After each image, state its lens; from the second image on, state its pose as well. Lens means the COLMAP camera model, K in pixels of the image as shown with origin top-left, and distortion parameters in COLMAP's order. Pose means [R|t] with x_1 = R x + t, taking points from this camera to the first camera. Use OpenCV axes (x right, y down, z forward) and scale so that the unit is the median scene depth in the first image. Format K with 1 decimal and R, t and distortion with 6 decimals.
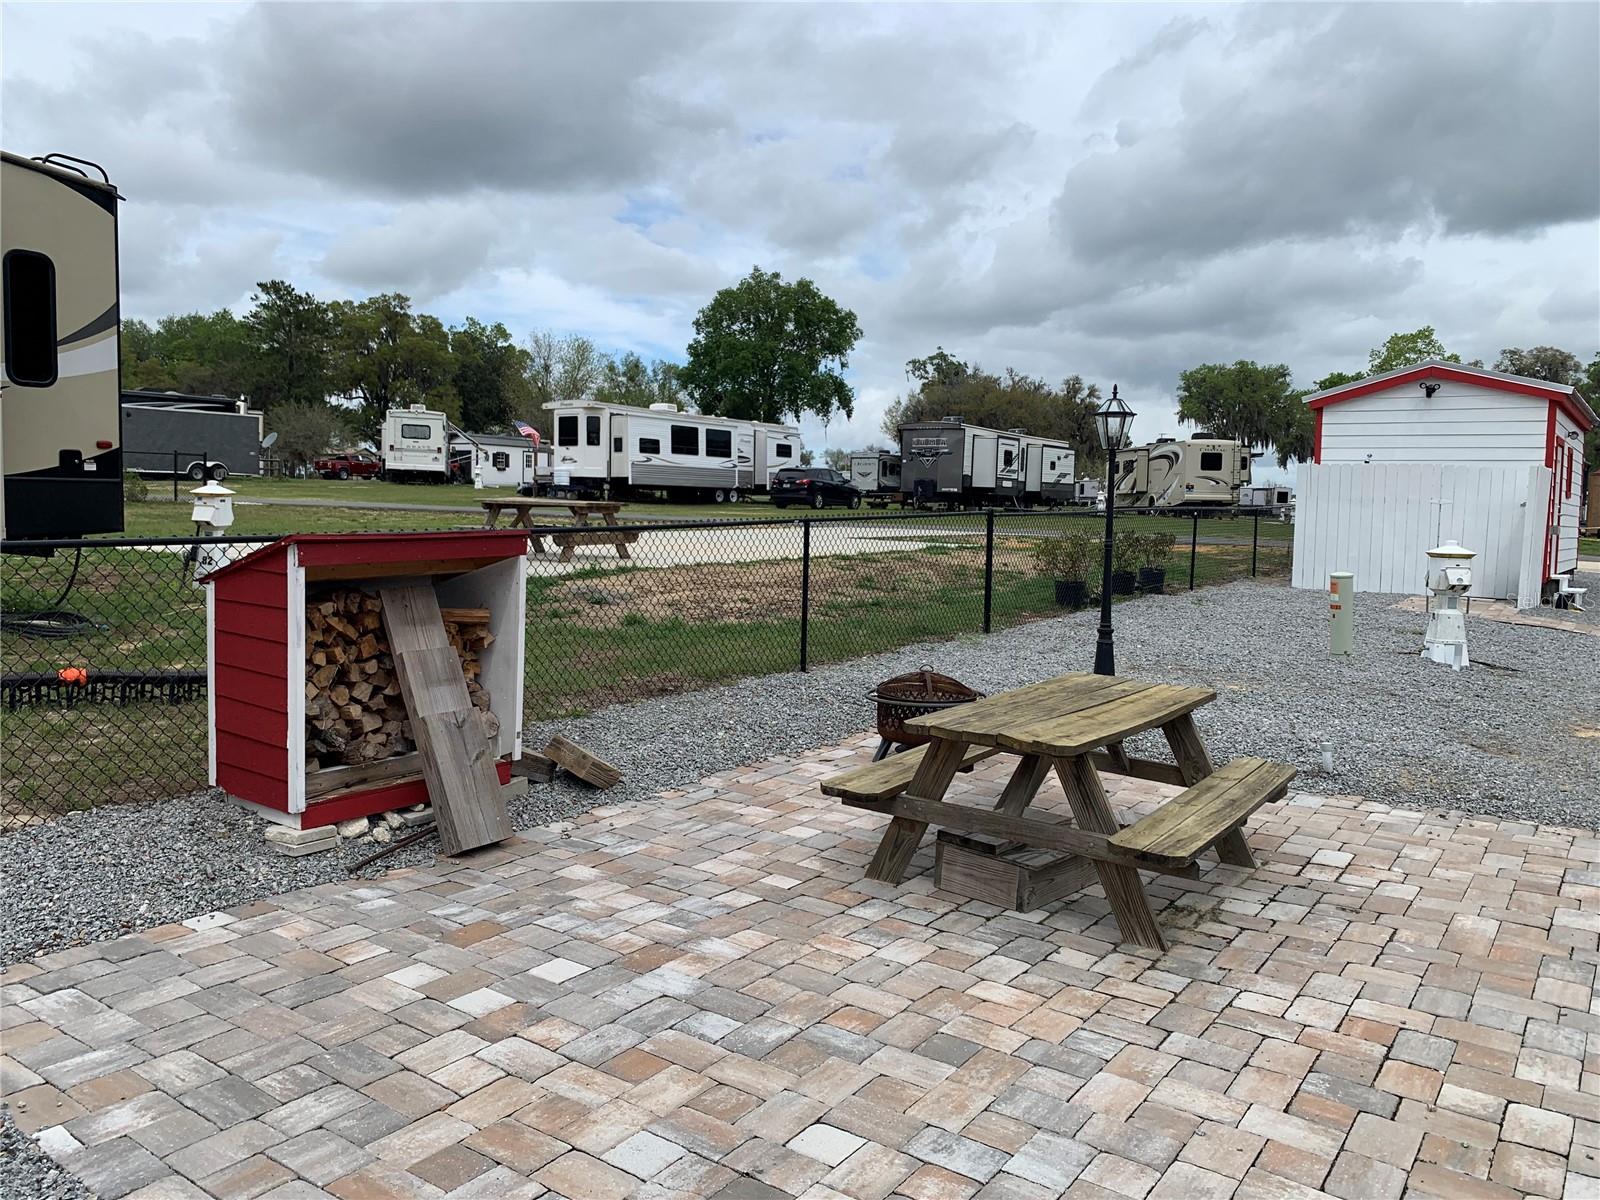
lens RADIAL K [[1209.8, 0, 803.9], [0, 1209.8, 567.3], [0, 0, 1]] dist [0.002514, -0.004804]
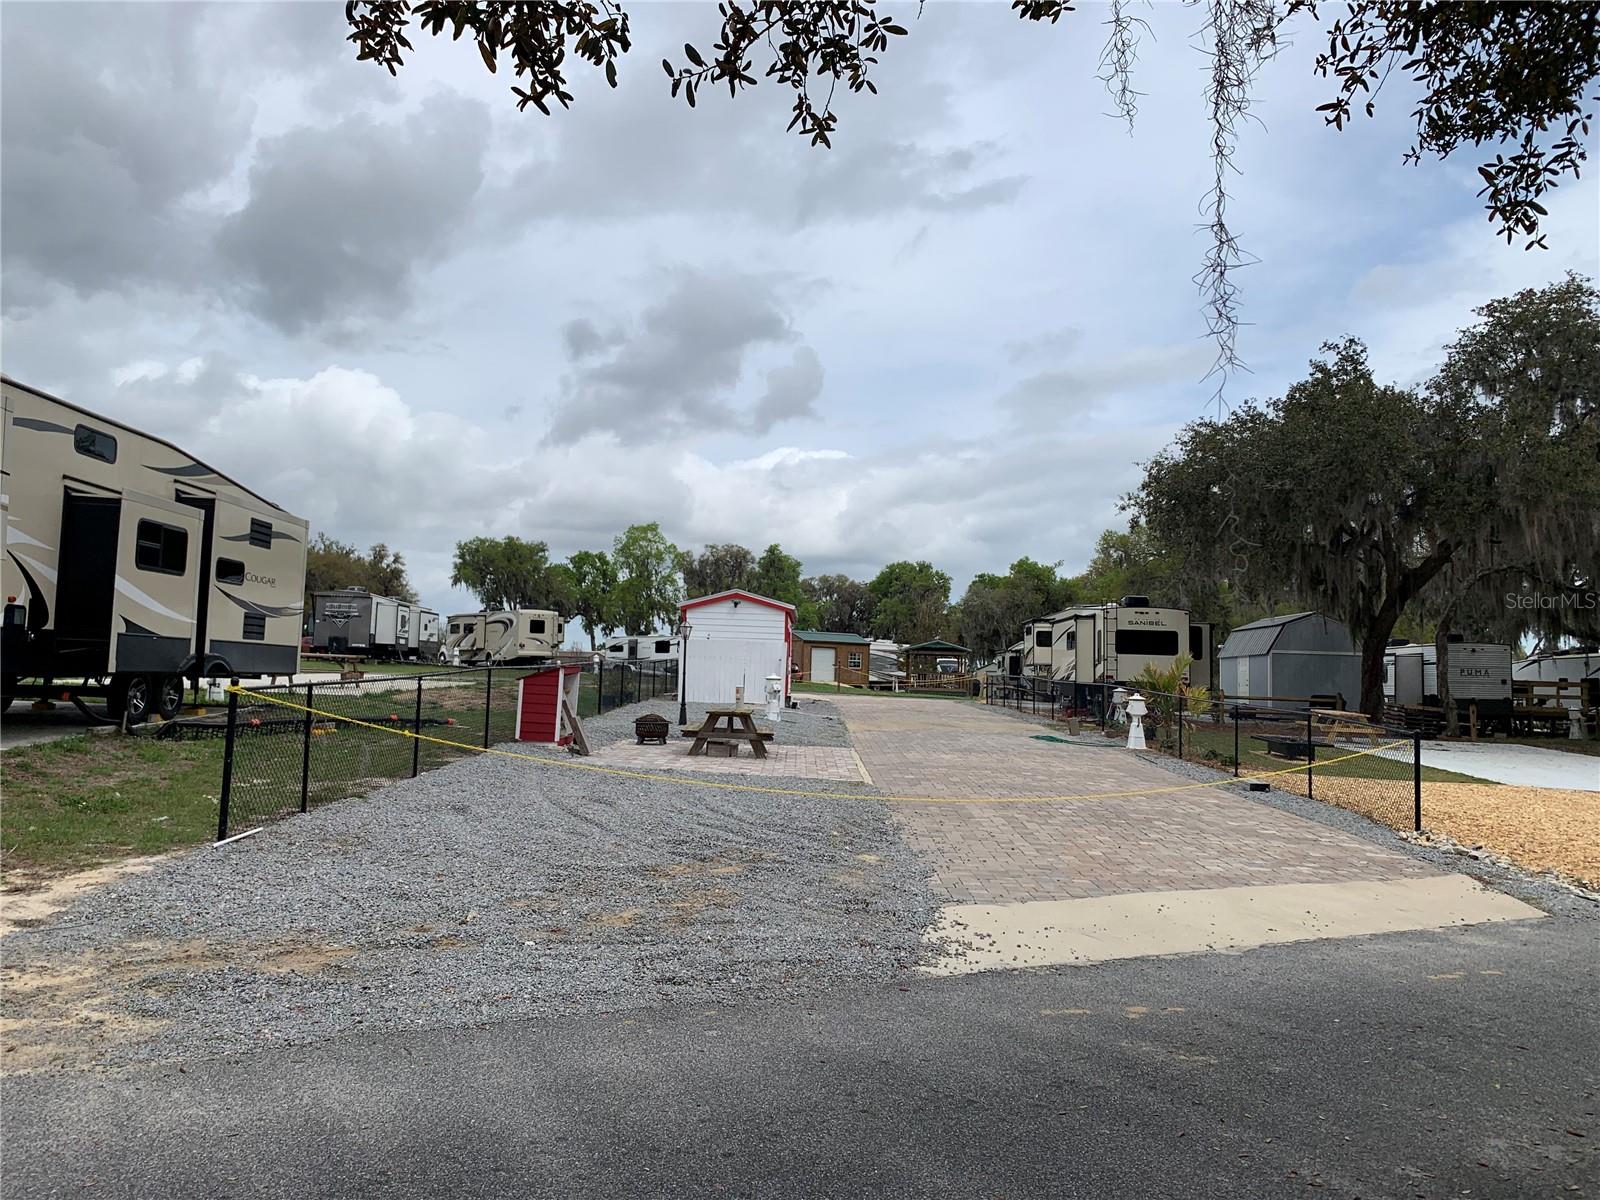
lens RADIAL K [[1209.8, 0, 803.9], [0, 1209.8, 567.3], [0, 0, 1]] dist [0.002514, -0.004804]
pose [[0.812652, 0.052764, 0.580355, -0.243359], [0.021187, 0.992559, -0.119909, 0.016575], [-0.582363, 0.109740, 0.805487, -0.302397]]
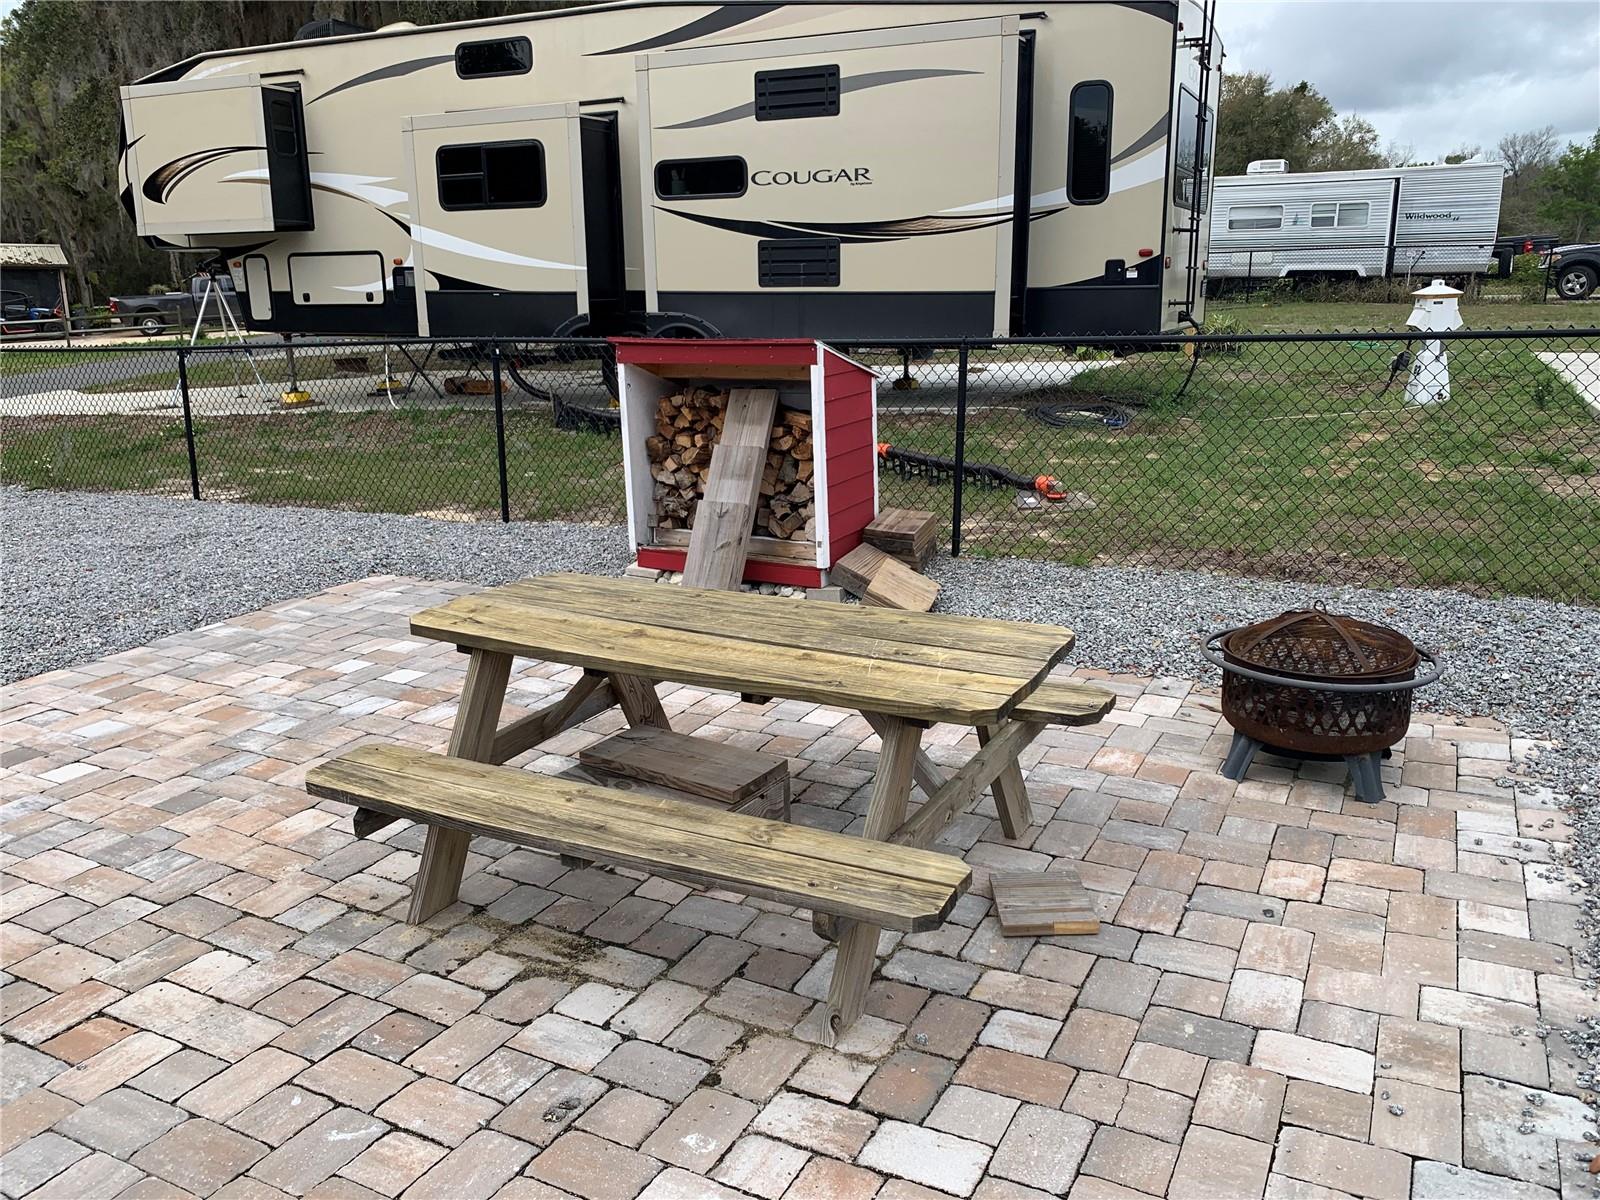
lens RADIAL K [[1209.8, 0, 803.9], [0, 1209.8, 567.3], [0, 0, 1]] dist [0.002514, -0.004804]
pose [[0.141803, 0.205169, -0.968400, 0.041047], [-0.043504, 0.978632, 0.200966, -0.002523], [0.988938, 0.013632, 0.147699, 0.045416]]
